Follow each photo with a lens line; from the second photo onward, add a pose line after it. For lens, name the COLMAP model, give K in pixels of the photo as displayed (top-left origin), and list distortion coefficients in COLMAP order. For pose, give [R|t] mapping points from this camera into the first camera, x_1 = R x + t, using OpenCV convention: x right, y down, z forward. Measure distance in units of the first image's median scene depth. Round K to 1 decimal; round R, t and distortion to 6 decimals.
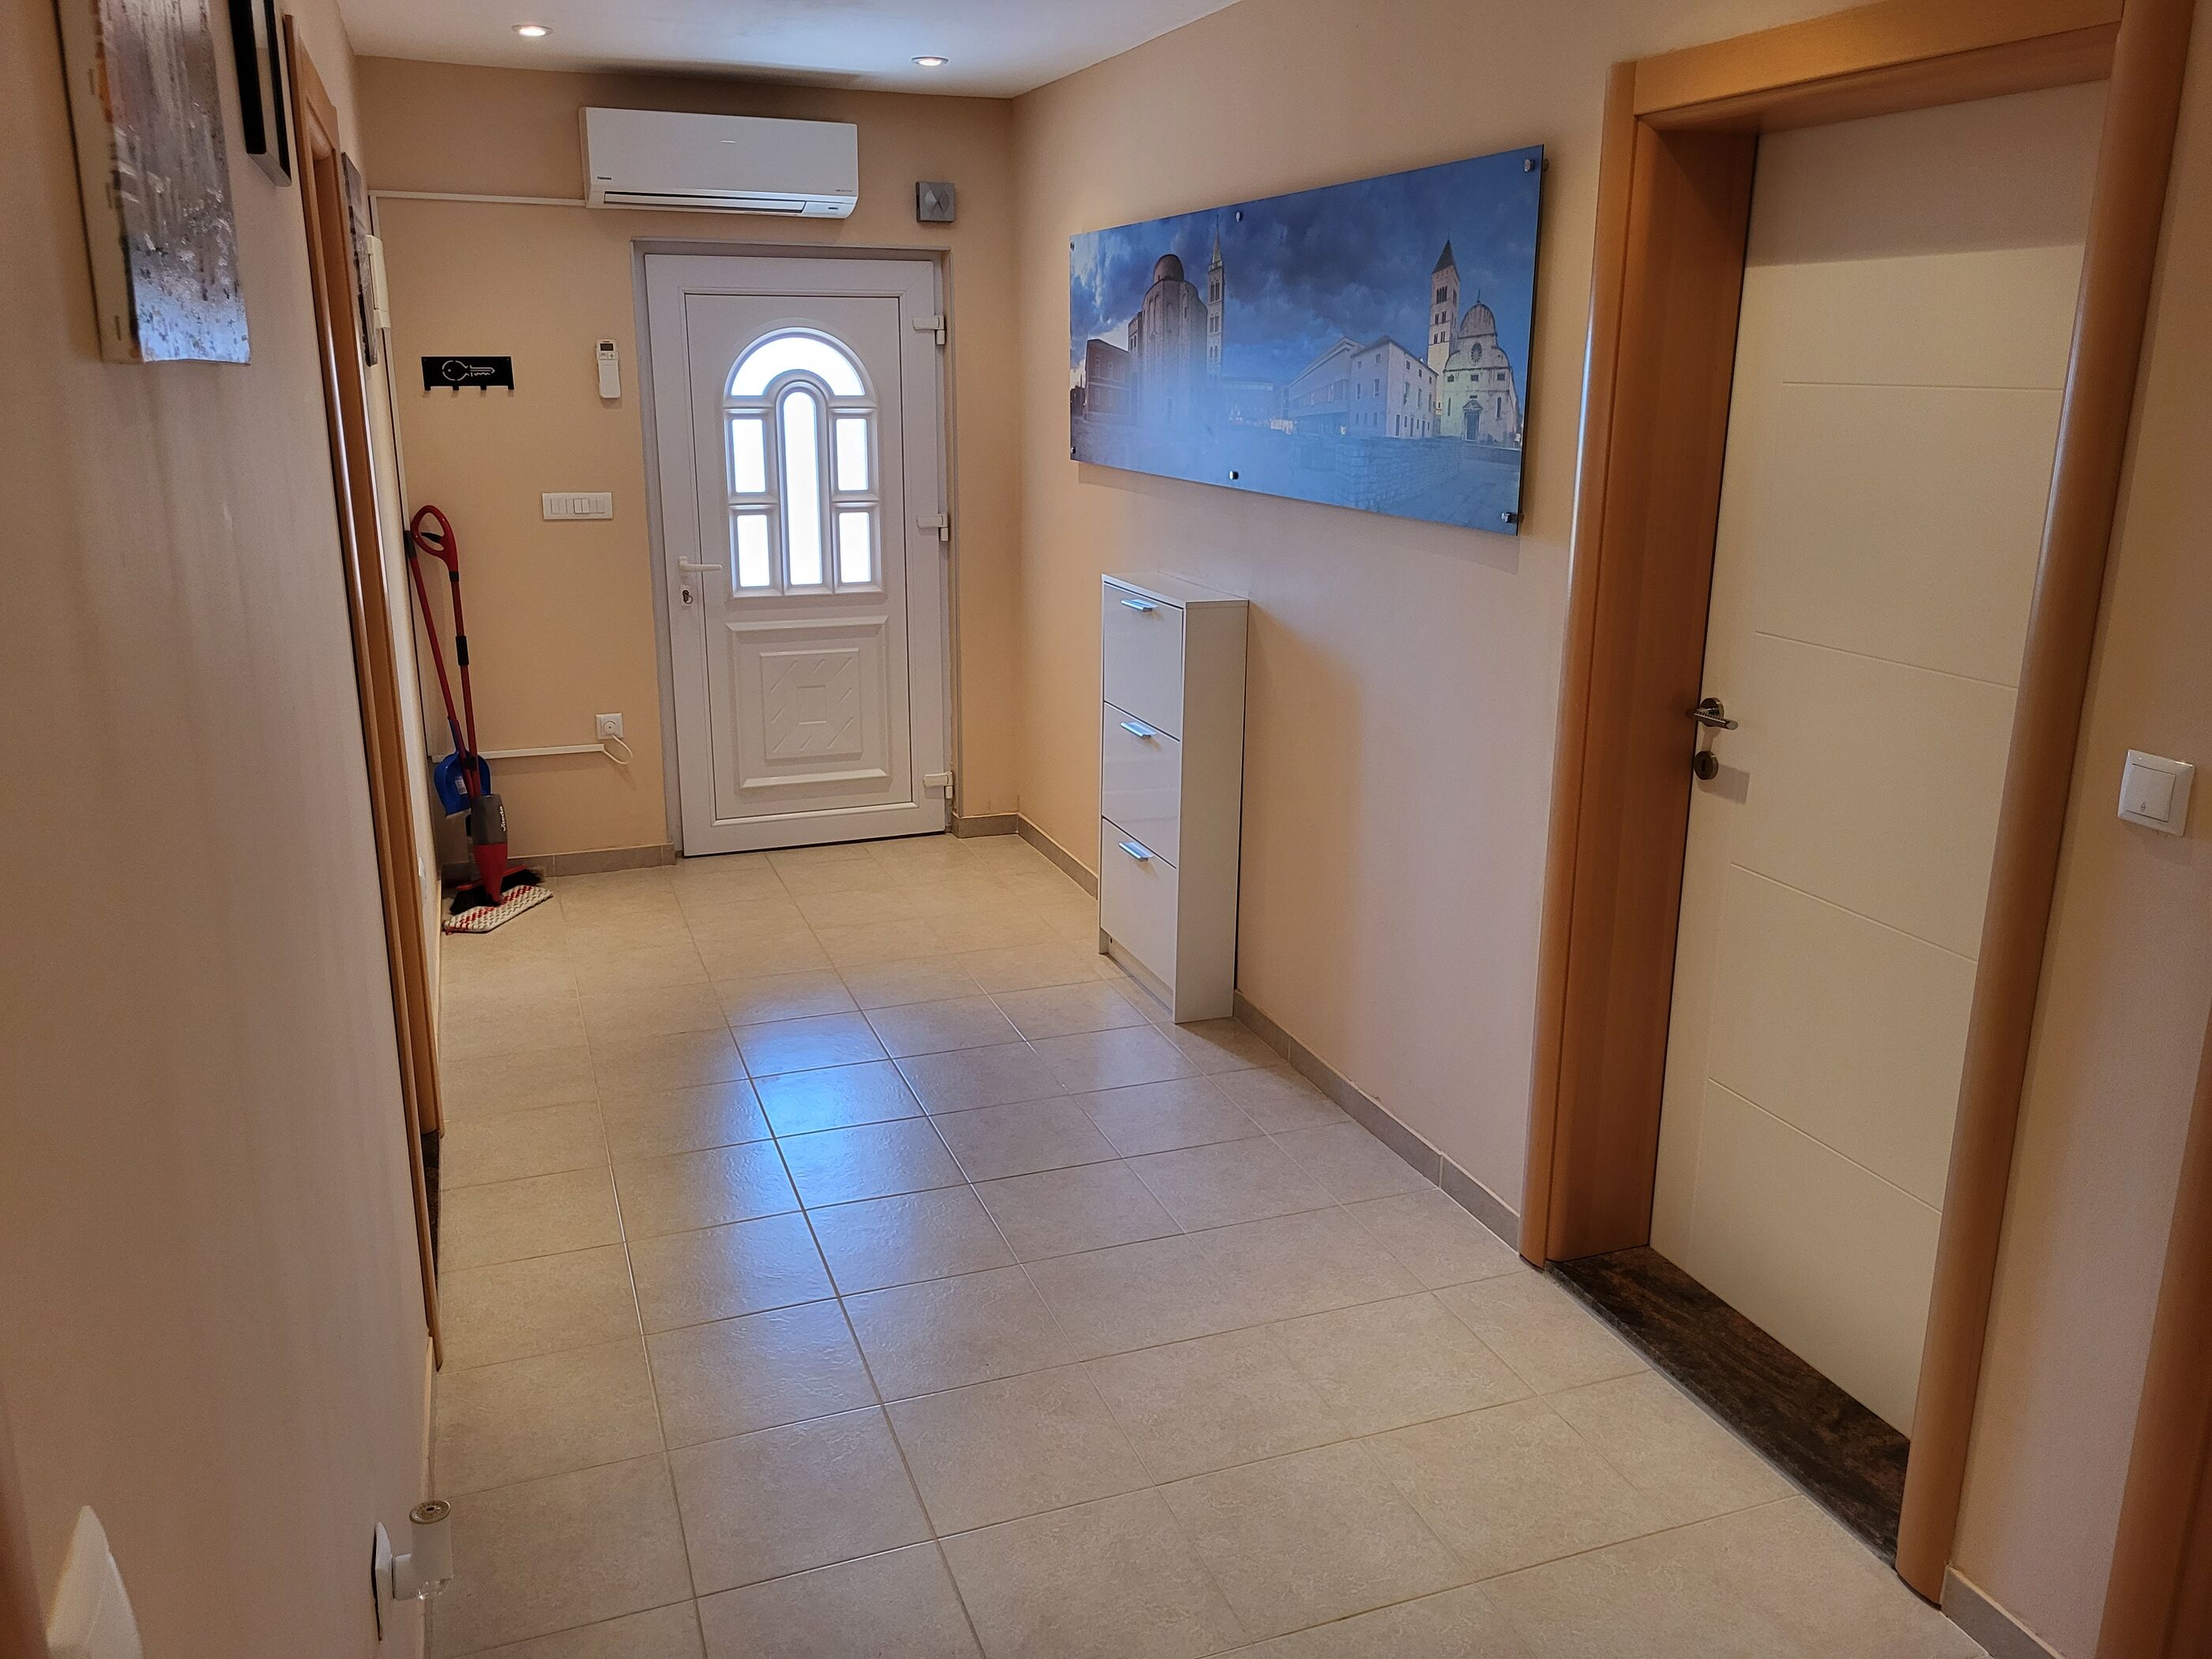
lens RADIAL K [[1691.3, 0, 1104.3], [0, 1691.3, 829.4], [0, 0, 1]] dist [-0.005064, -0.012249]
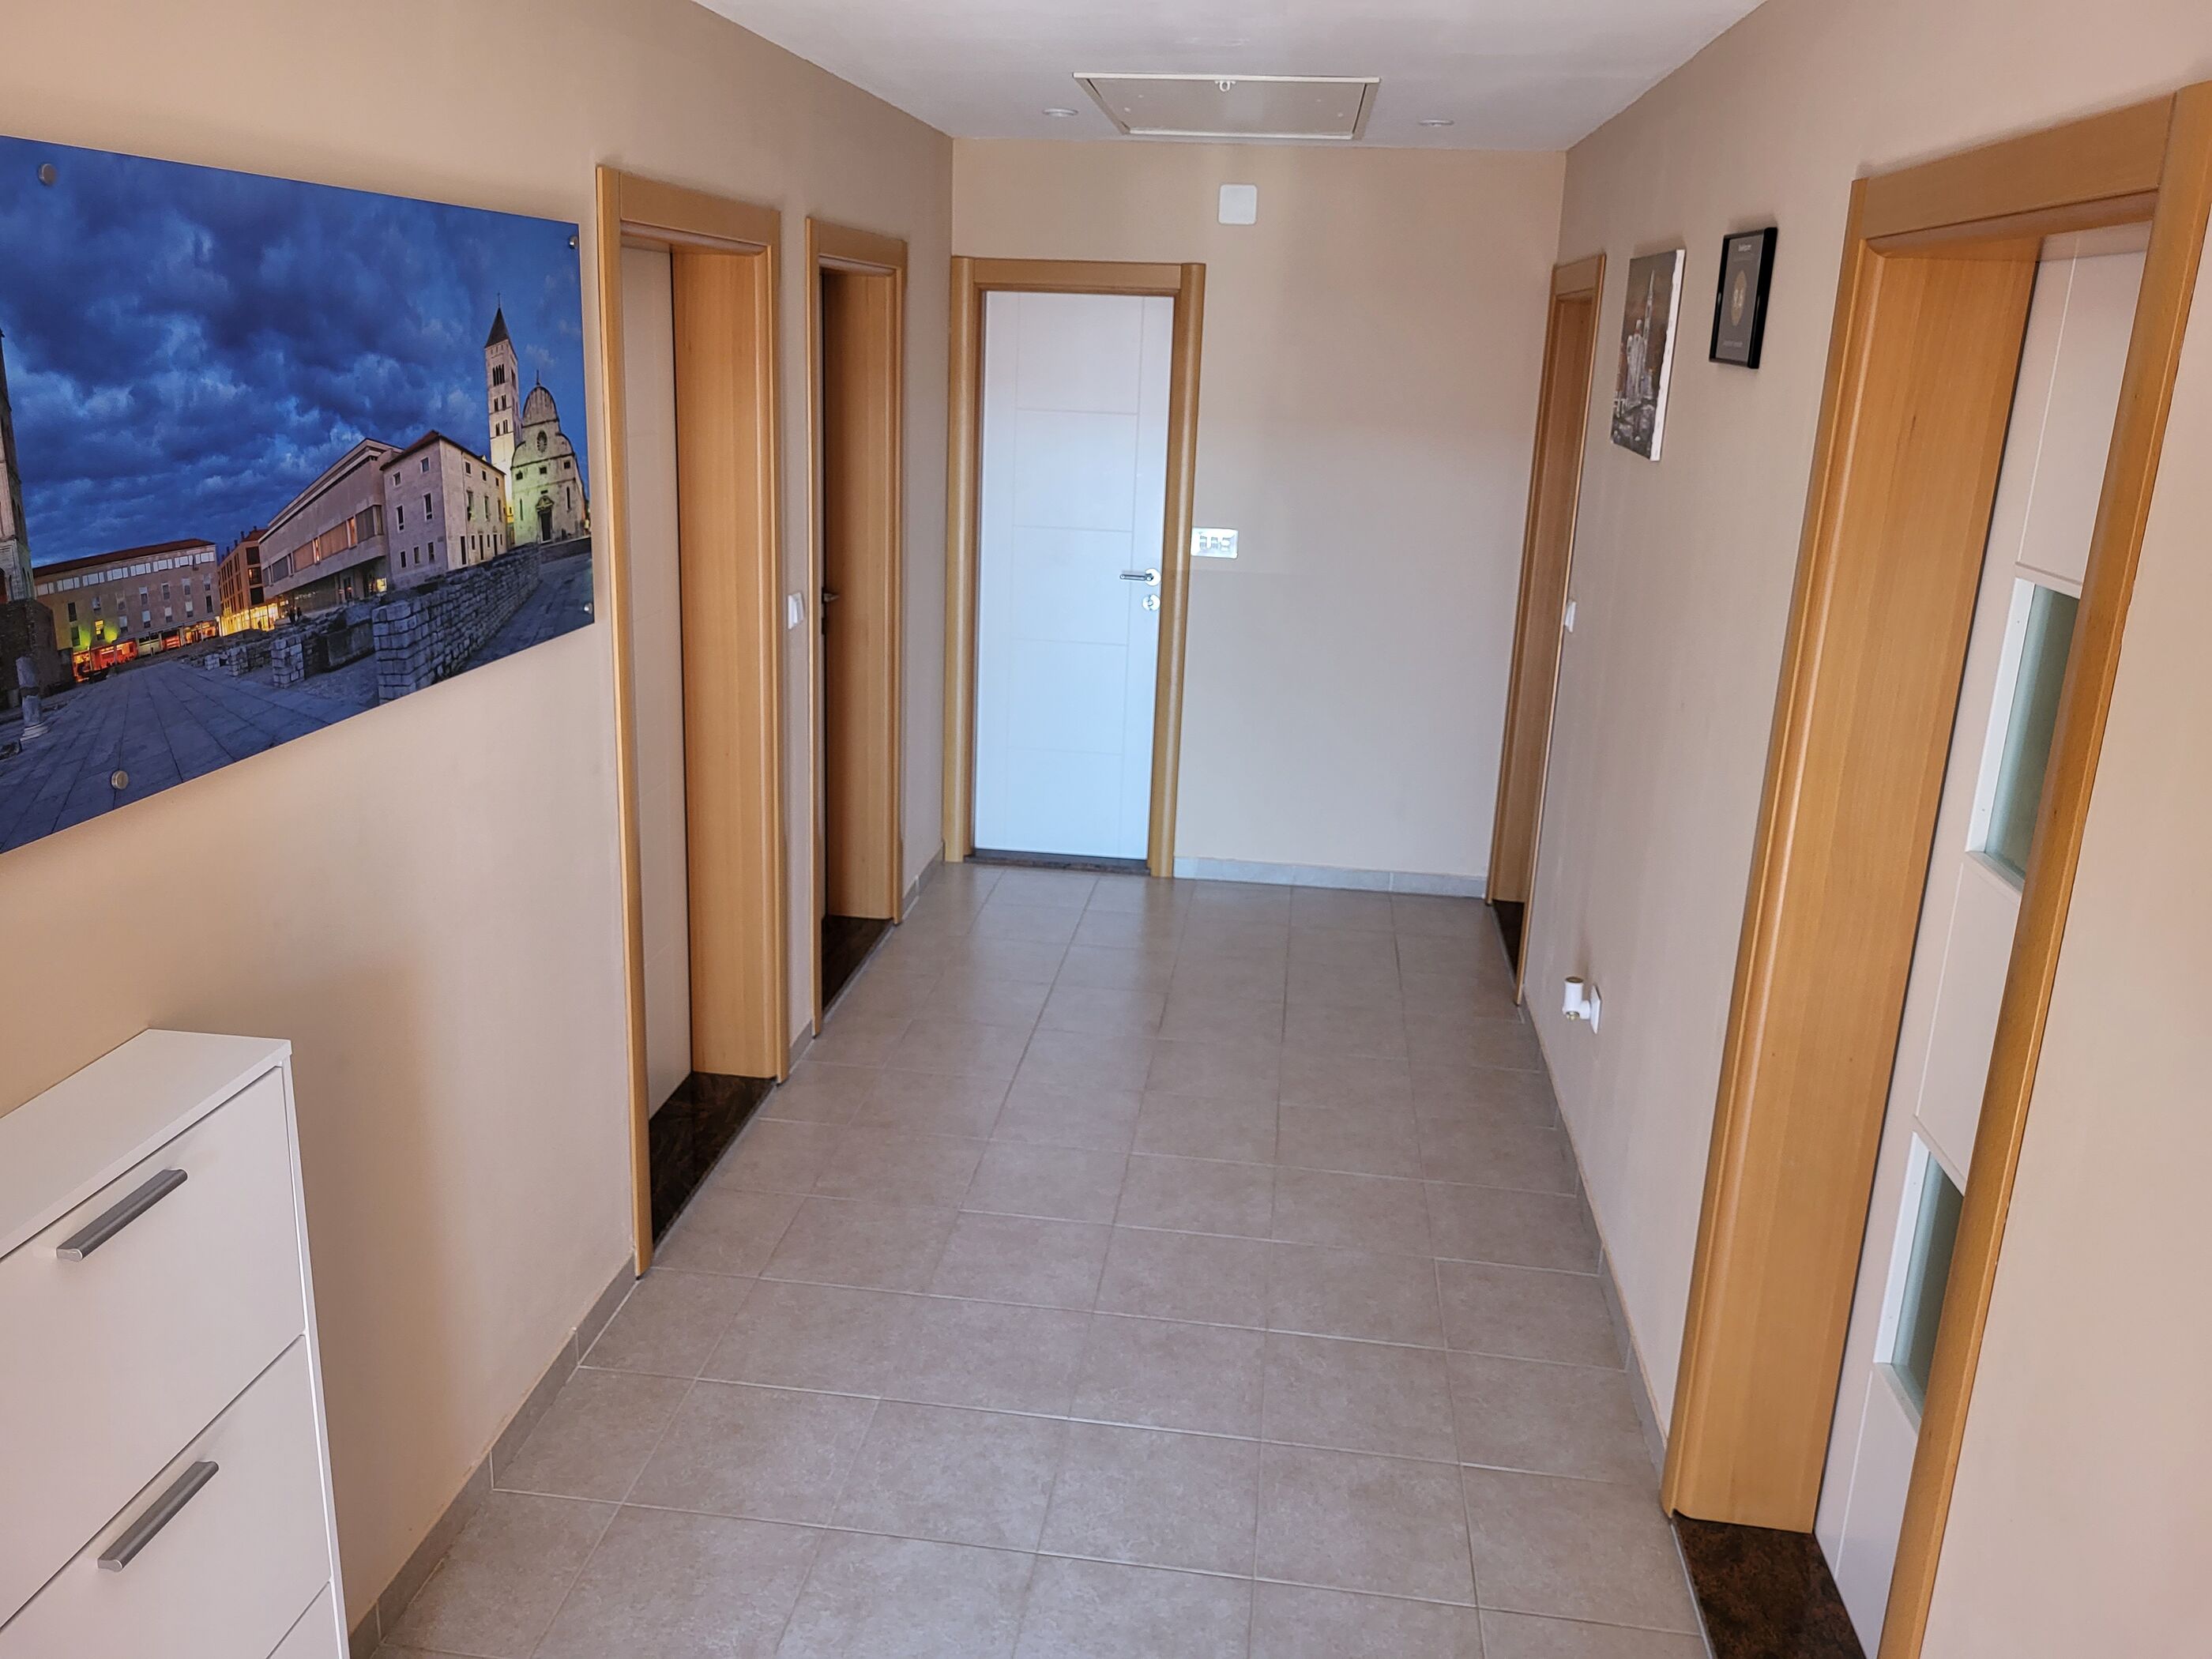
lens RADIAL K [[1691.3, 0, 1101.1], [0, 1691.3, 821.9], [0, 0, 1]] dist [-0.005064, -0.012249]
pose [[-0.888367, -0.159727, 0.430456, -0.416823], [0.086350, 0.862683, 0.498319, -0.494102], [-0.450942, 0.479860, -0.752586, 1.532784]]
